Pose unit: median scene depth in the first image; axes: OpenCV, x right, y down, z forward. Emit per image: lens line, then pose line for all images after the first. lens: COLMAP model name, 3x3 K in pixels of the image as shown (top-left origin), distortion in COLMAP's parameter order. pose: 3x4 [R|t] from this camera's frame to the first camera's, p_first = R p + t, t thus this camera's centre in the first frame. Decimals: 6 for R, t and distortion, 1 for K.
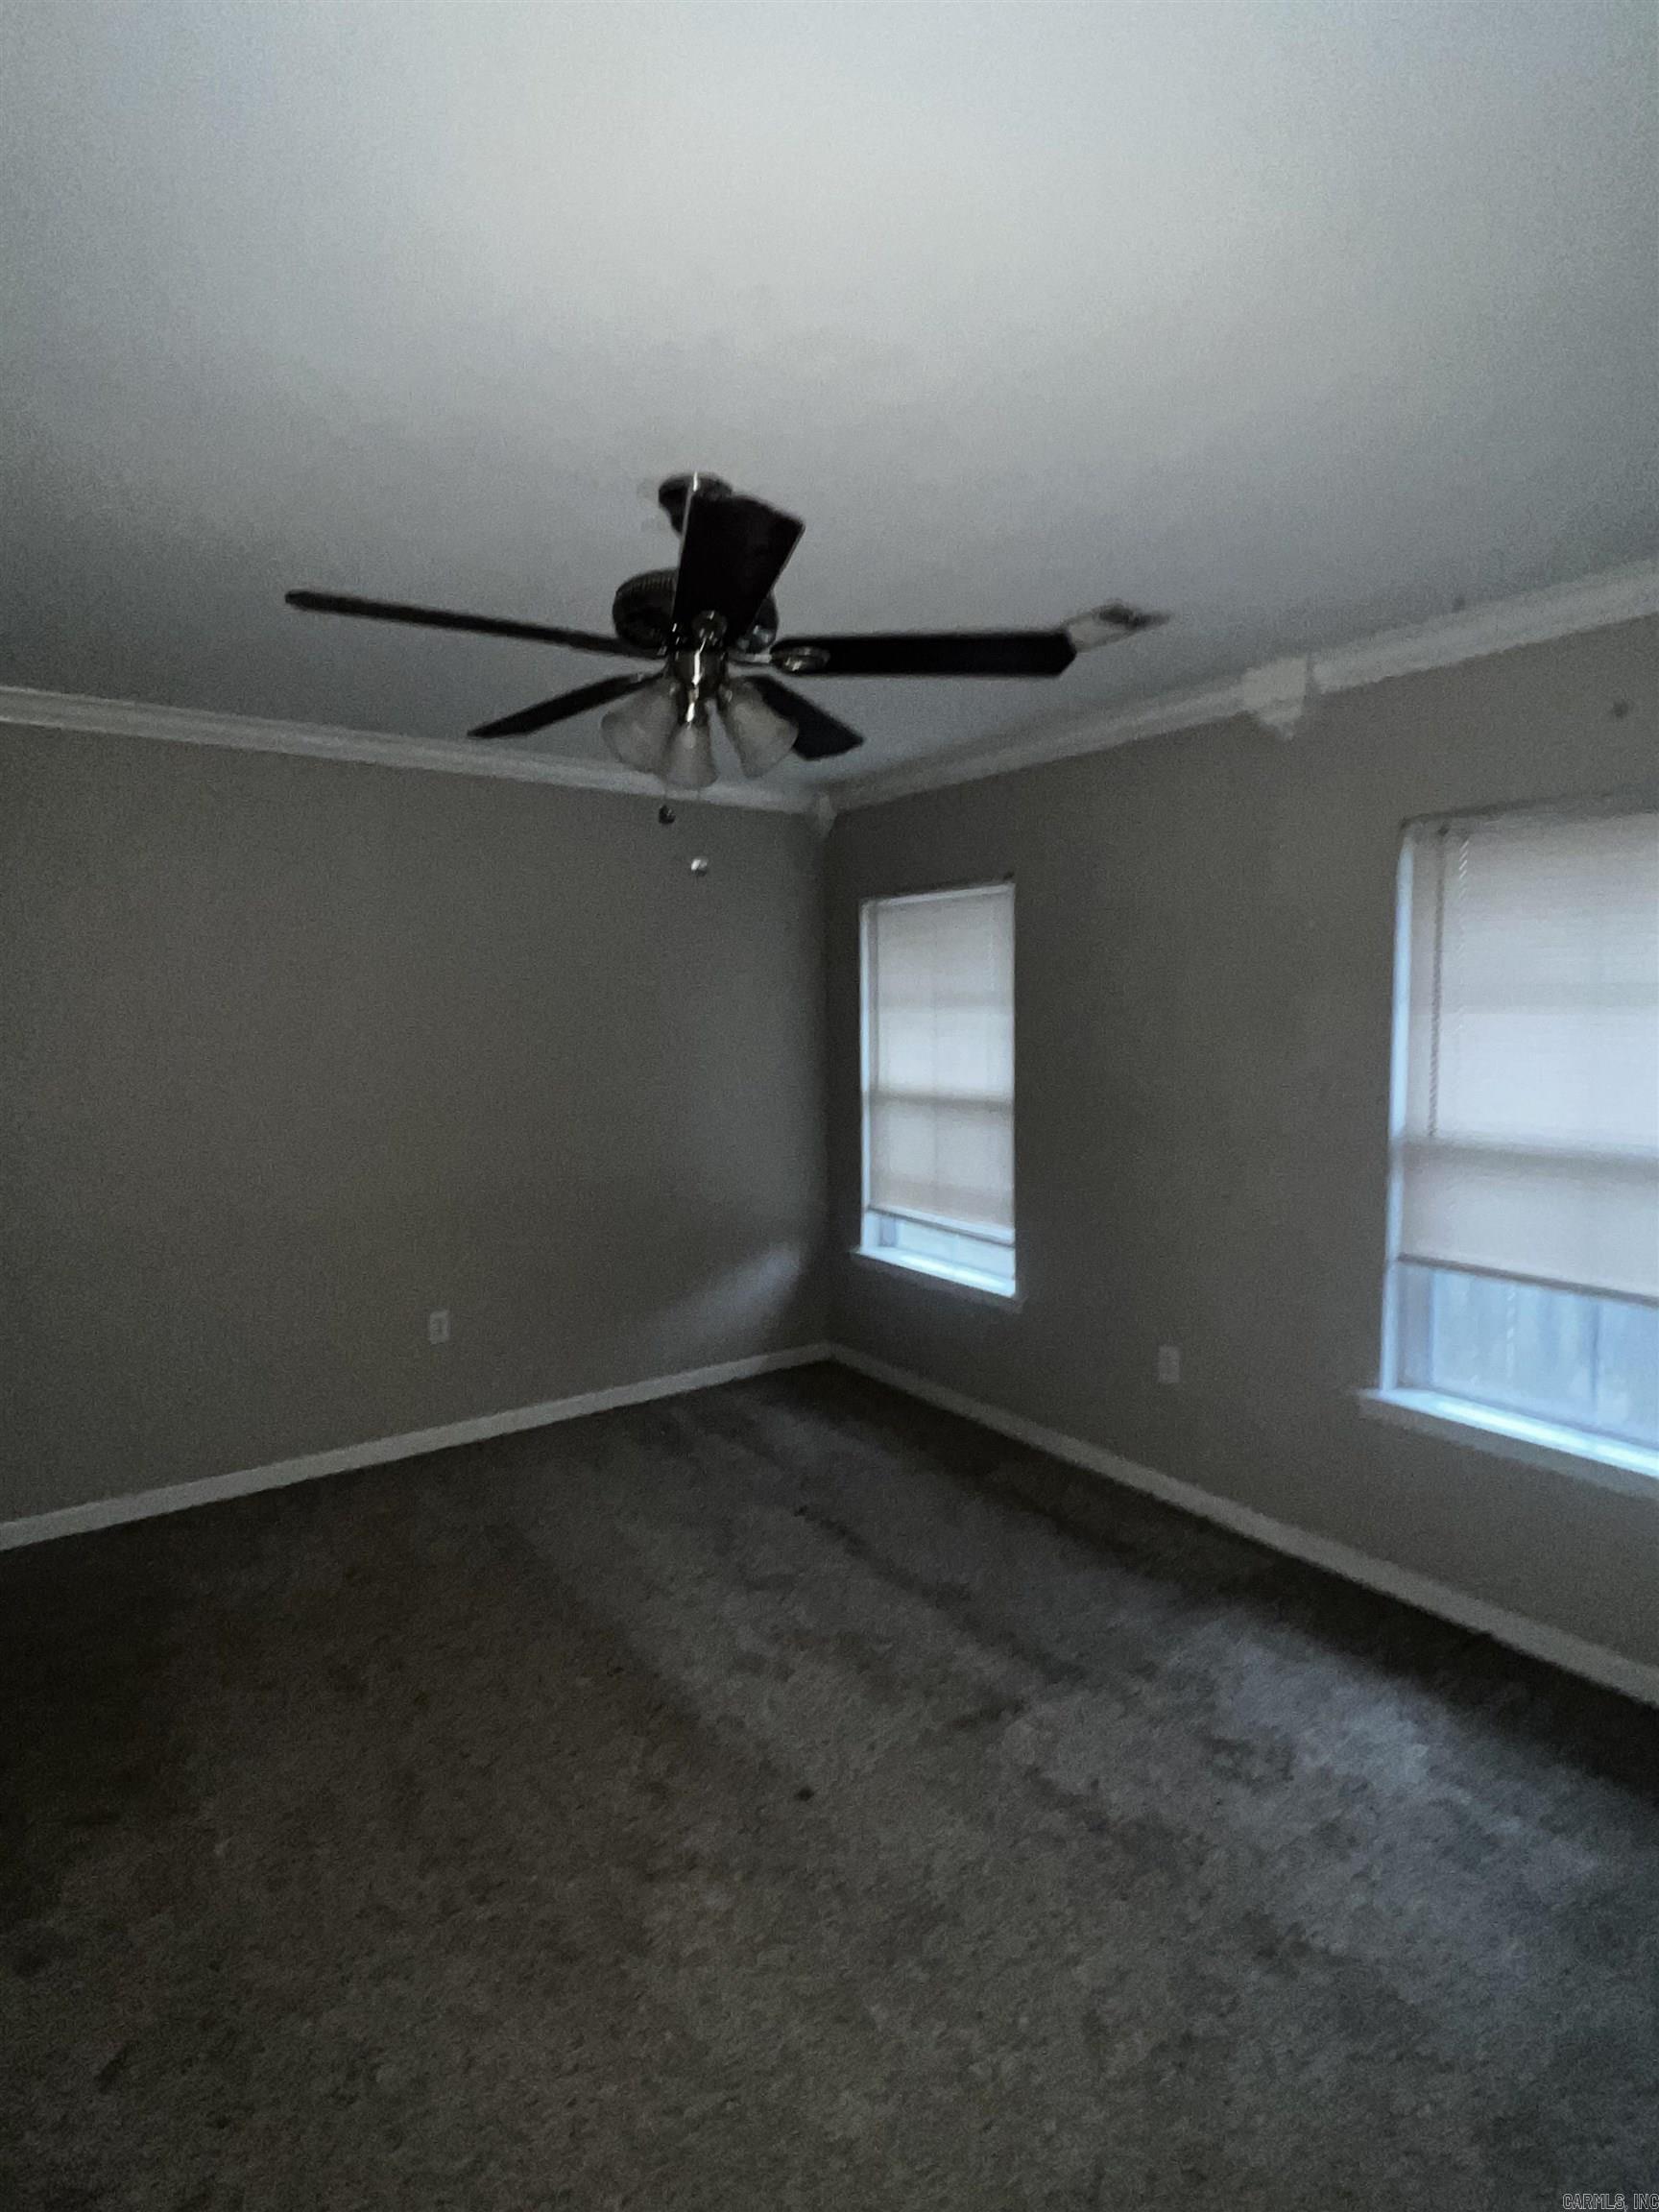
lens RADIAL K [[1138.7, 0, 829.5], [0, 1138.7, 1106.0], [0, 0, 1]] dist [-0.003801, -0.000618]
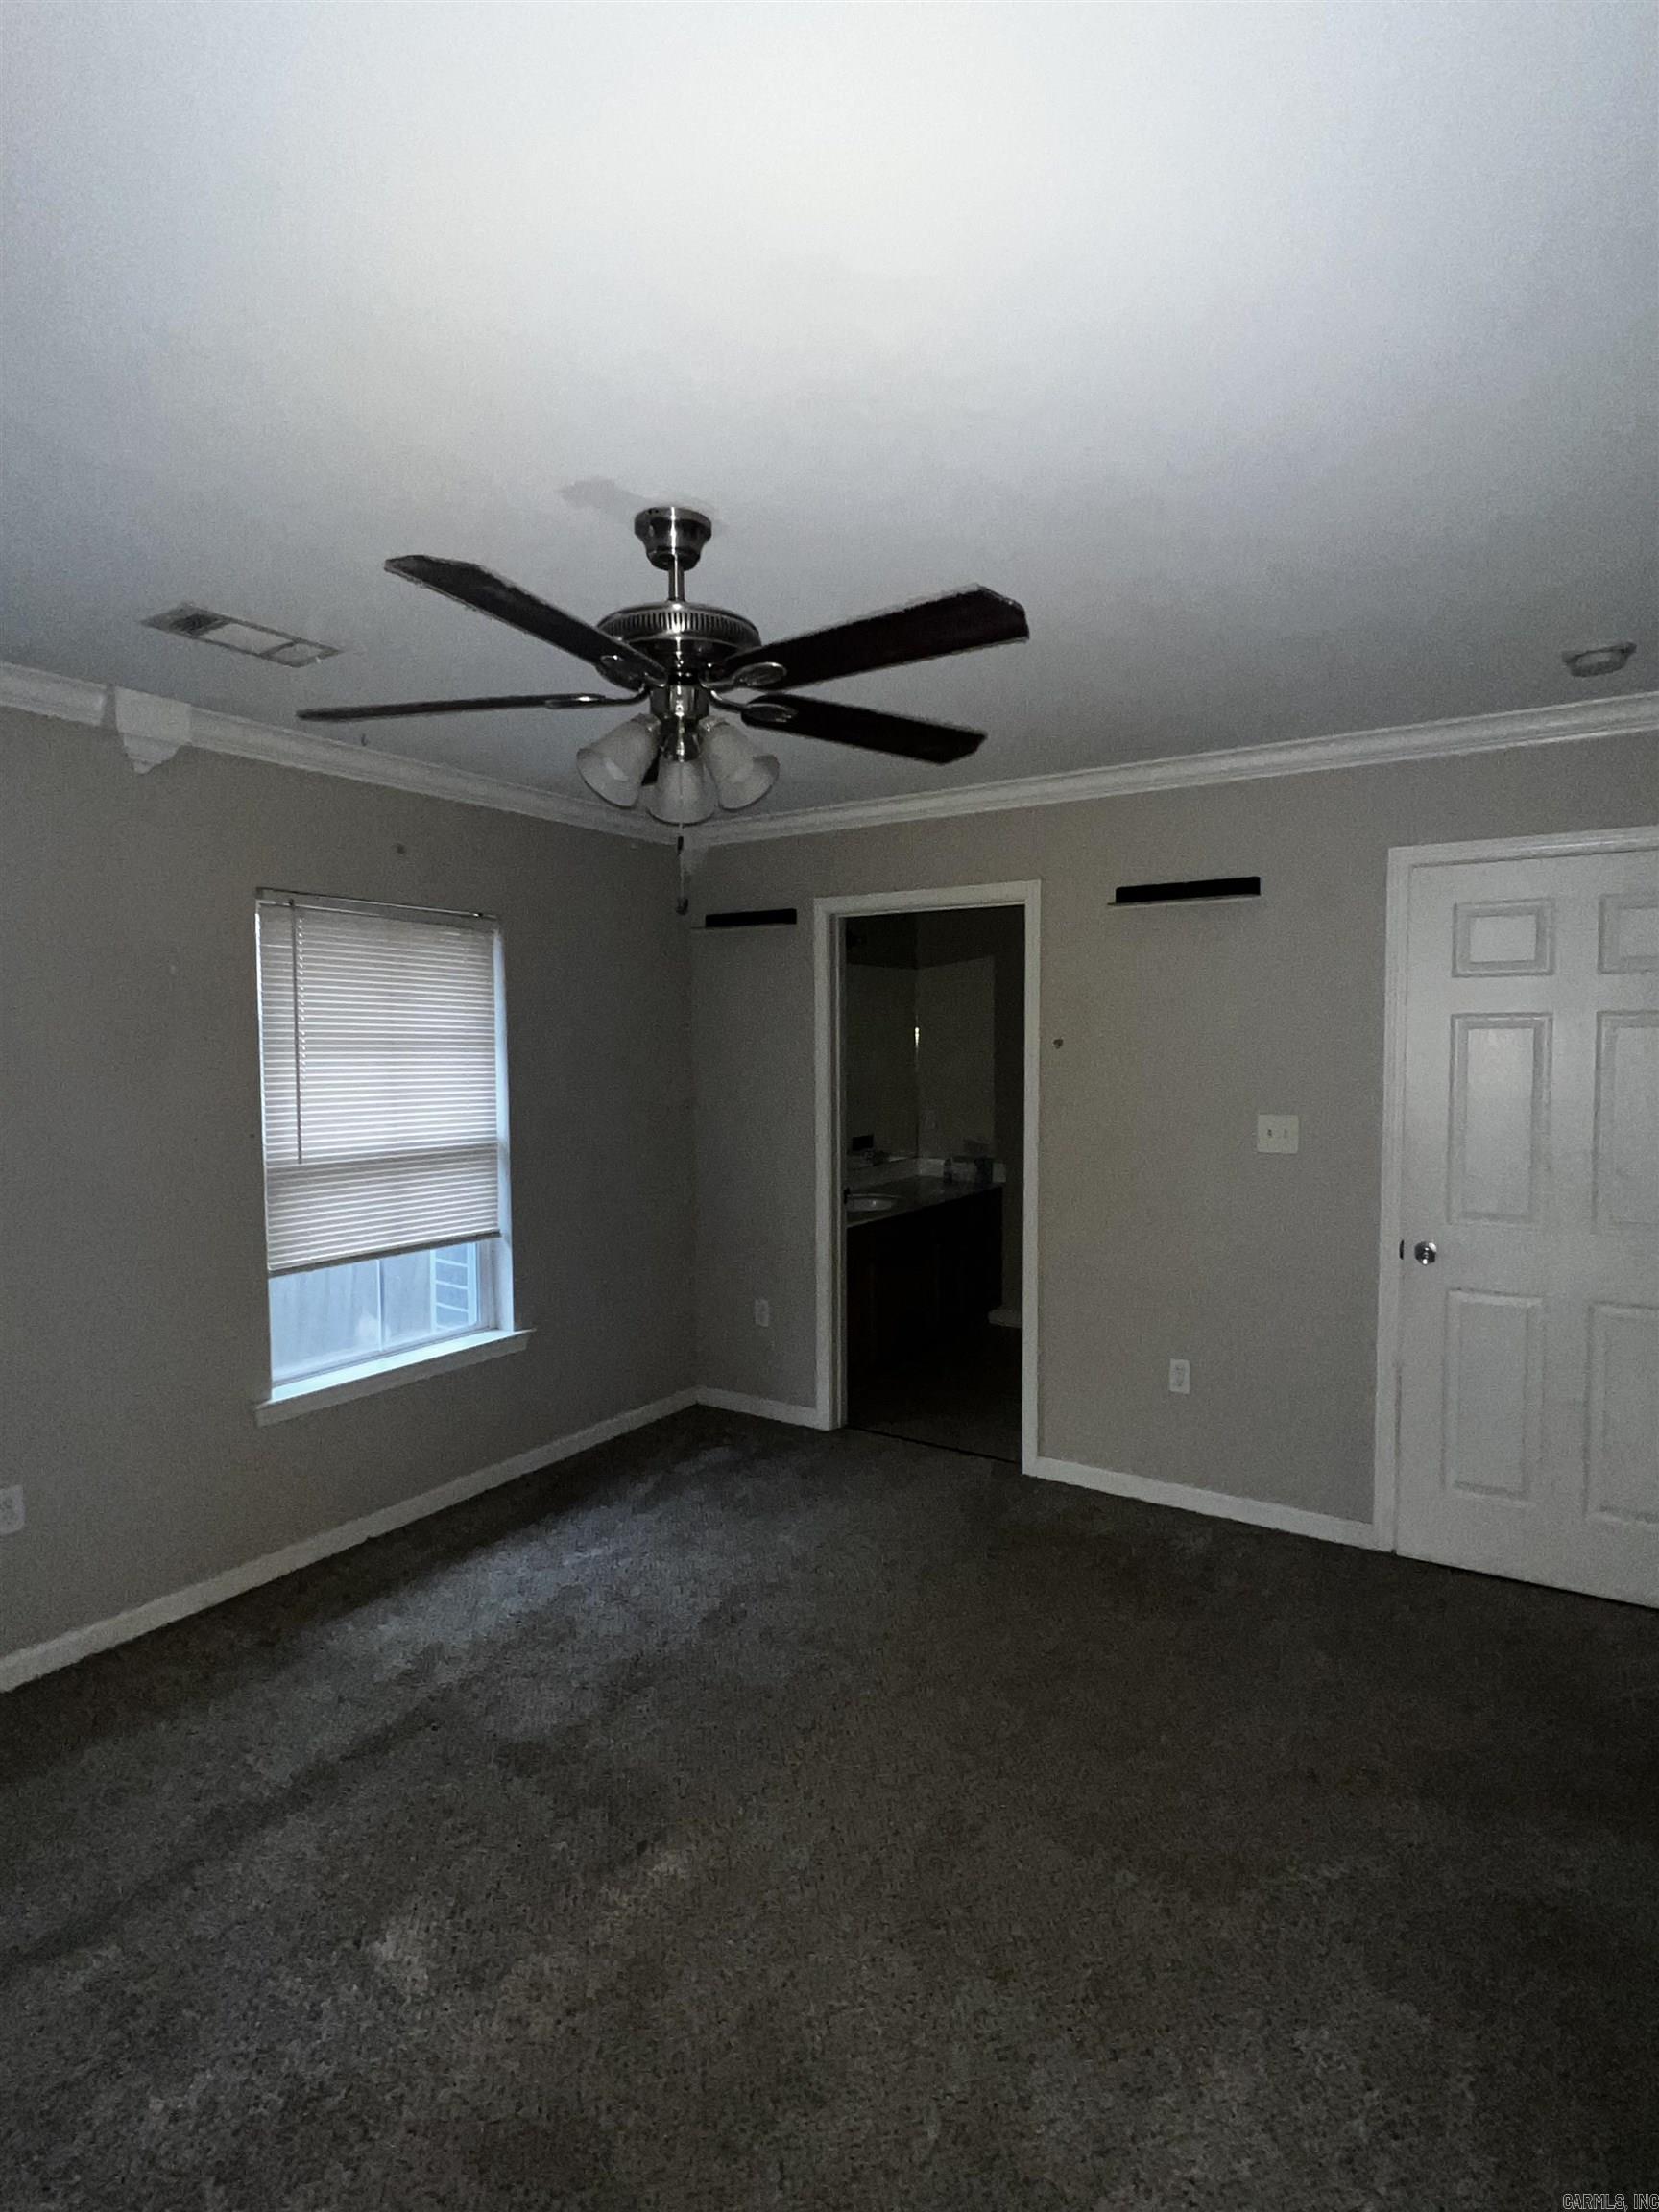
lens RADIAL K [[1138.7, 0, 829.5], [0, 1138.7, 1106.0], [0, 0, 1]] dist [-0.003801, -0.000618]
pose [[-0.374676, -0.044749, 0.926075, -0.806458], [0.073737, 0.994233, 0.077876, -0.085281], [-0.924219, 0.097464, -0.369216, 0.964251]]
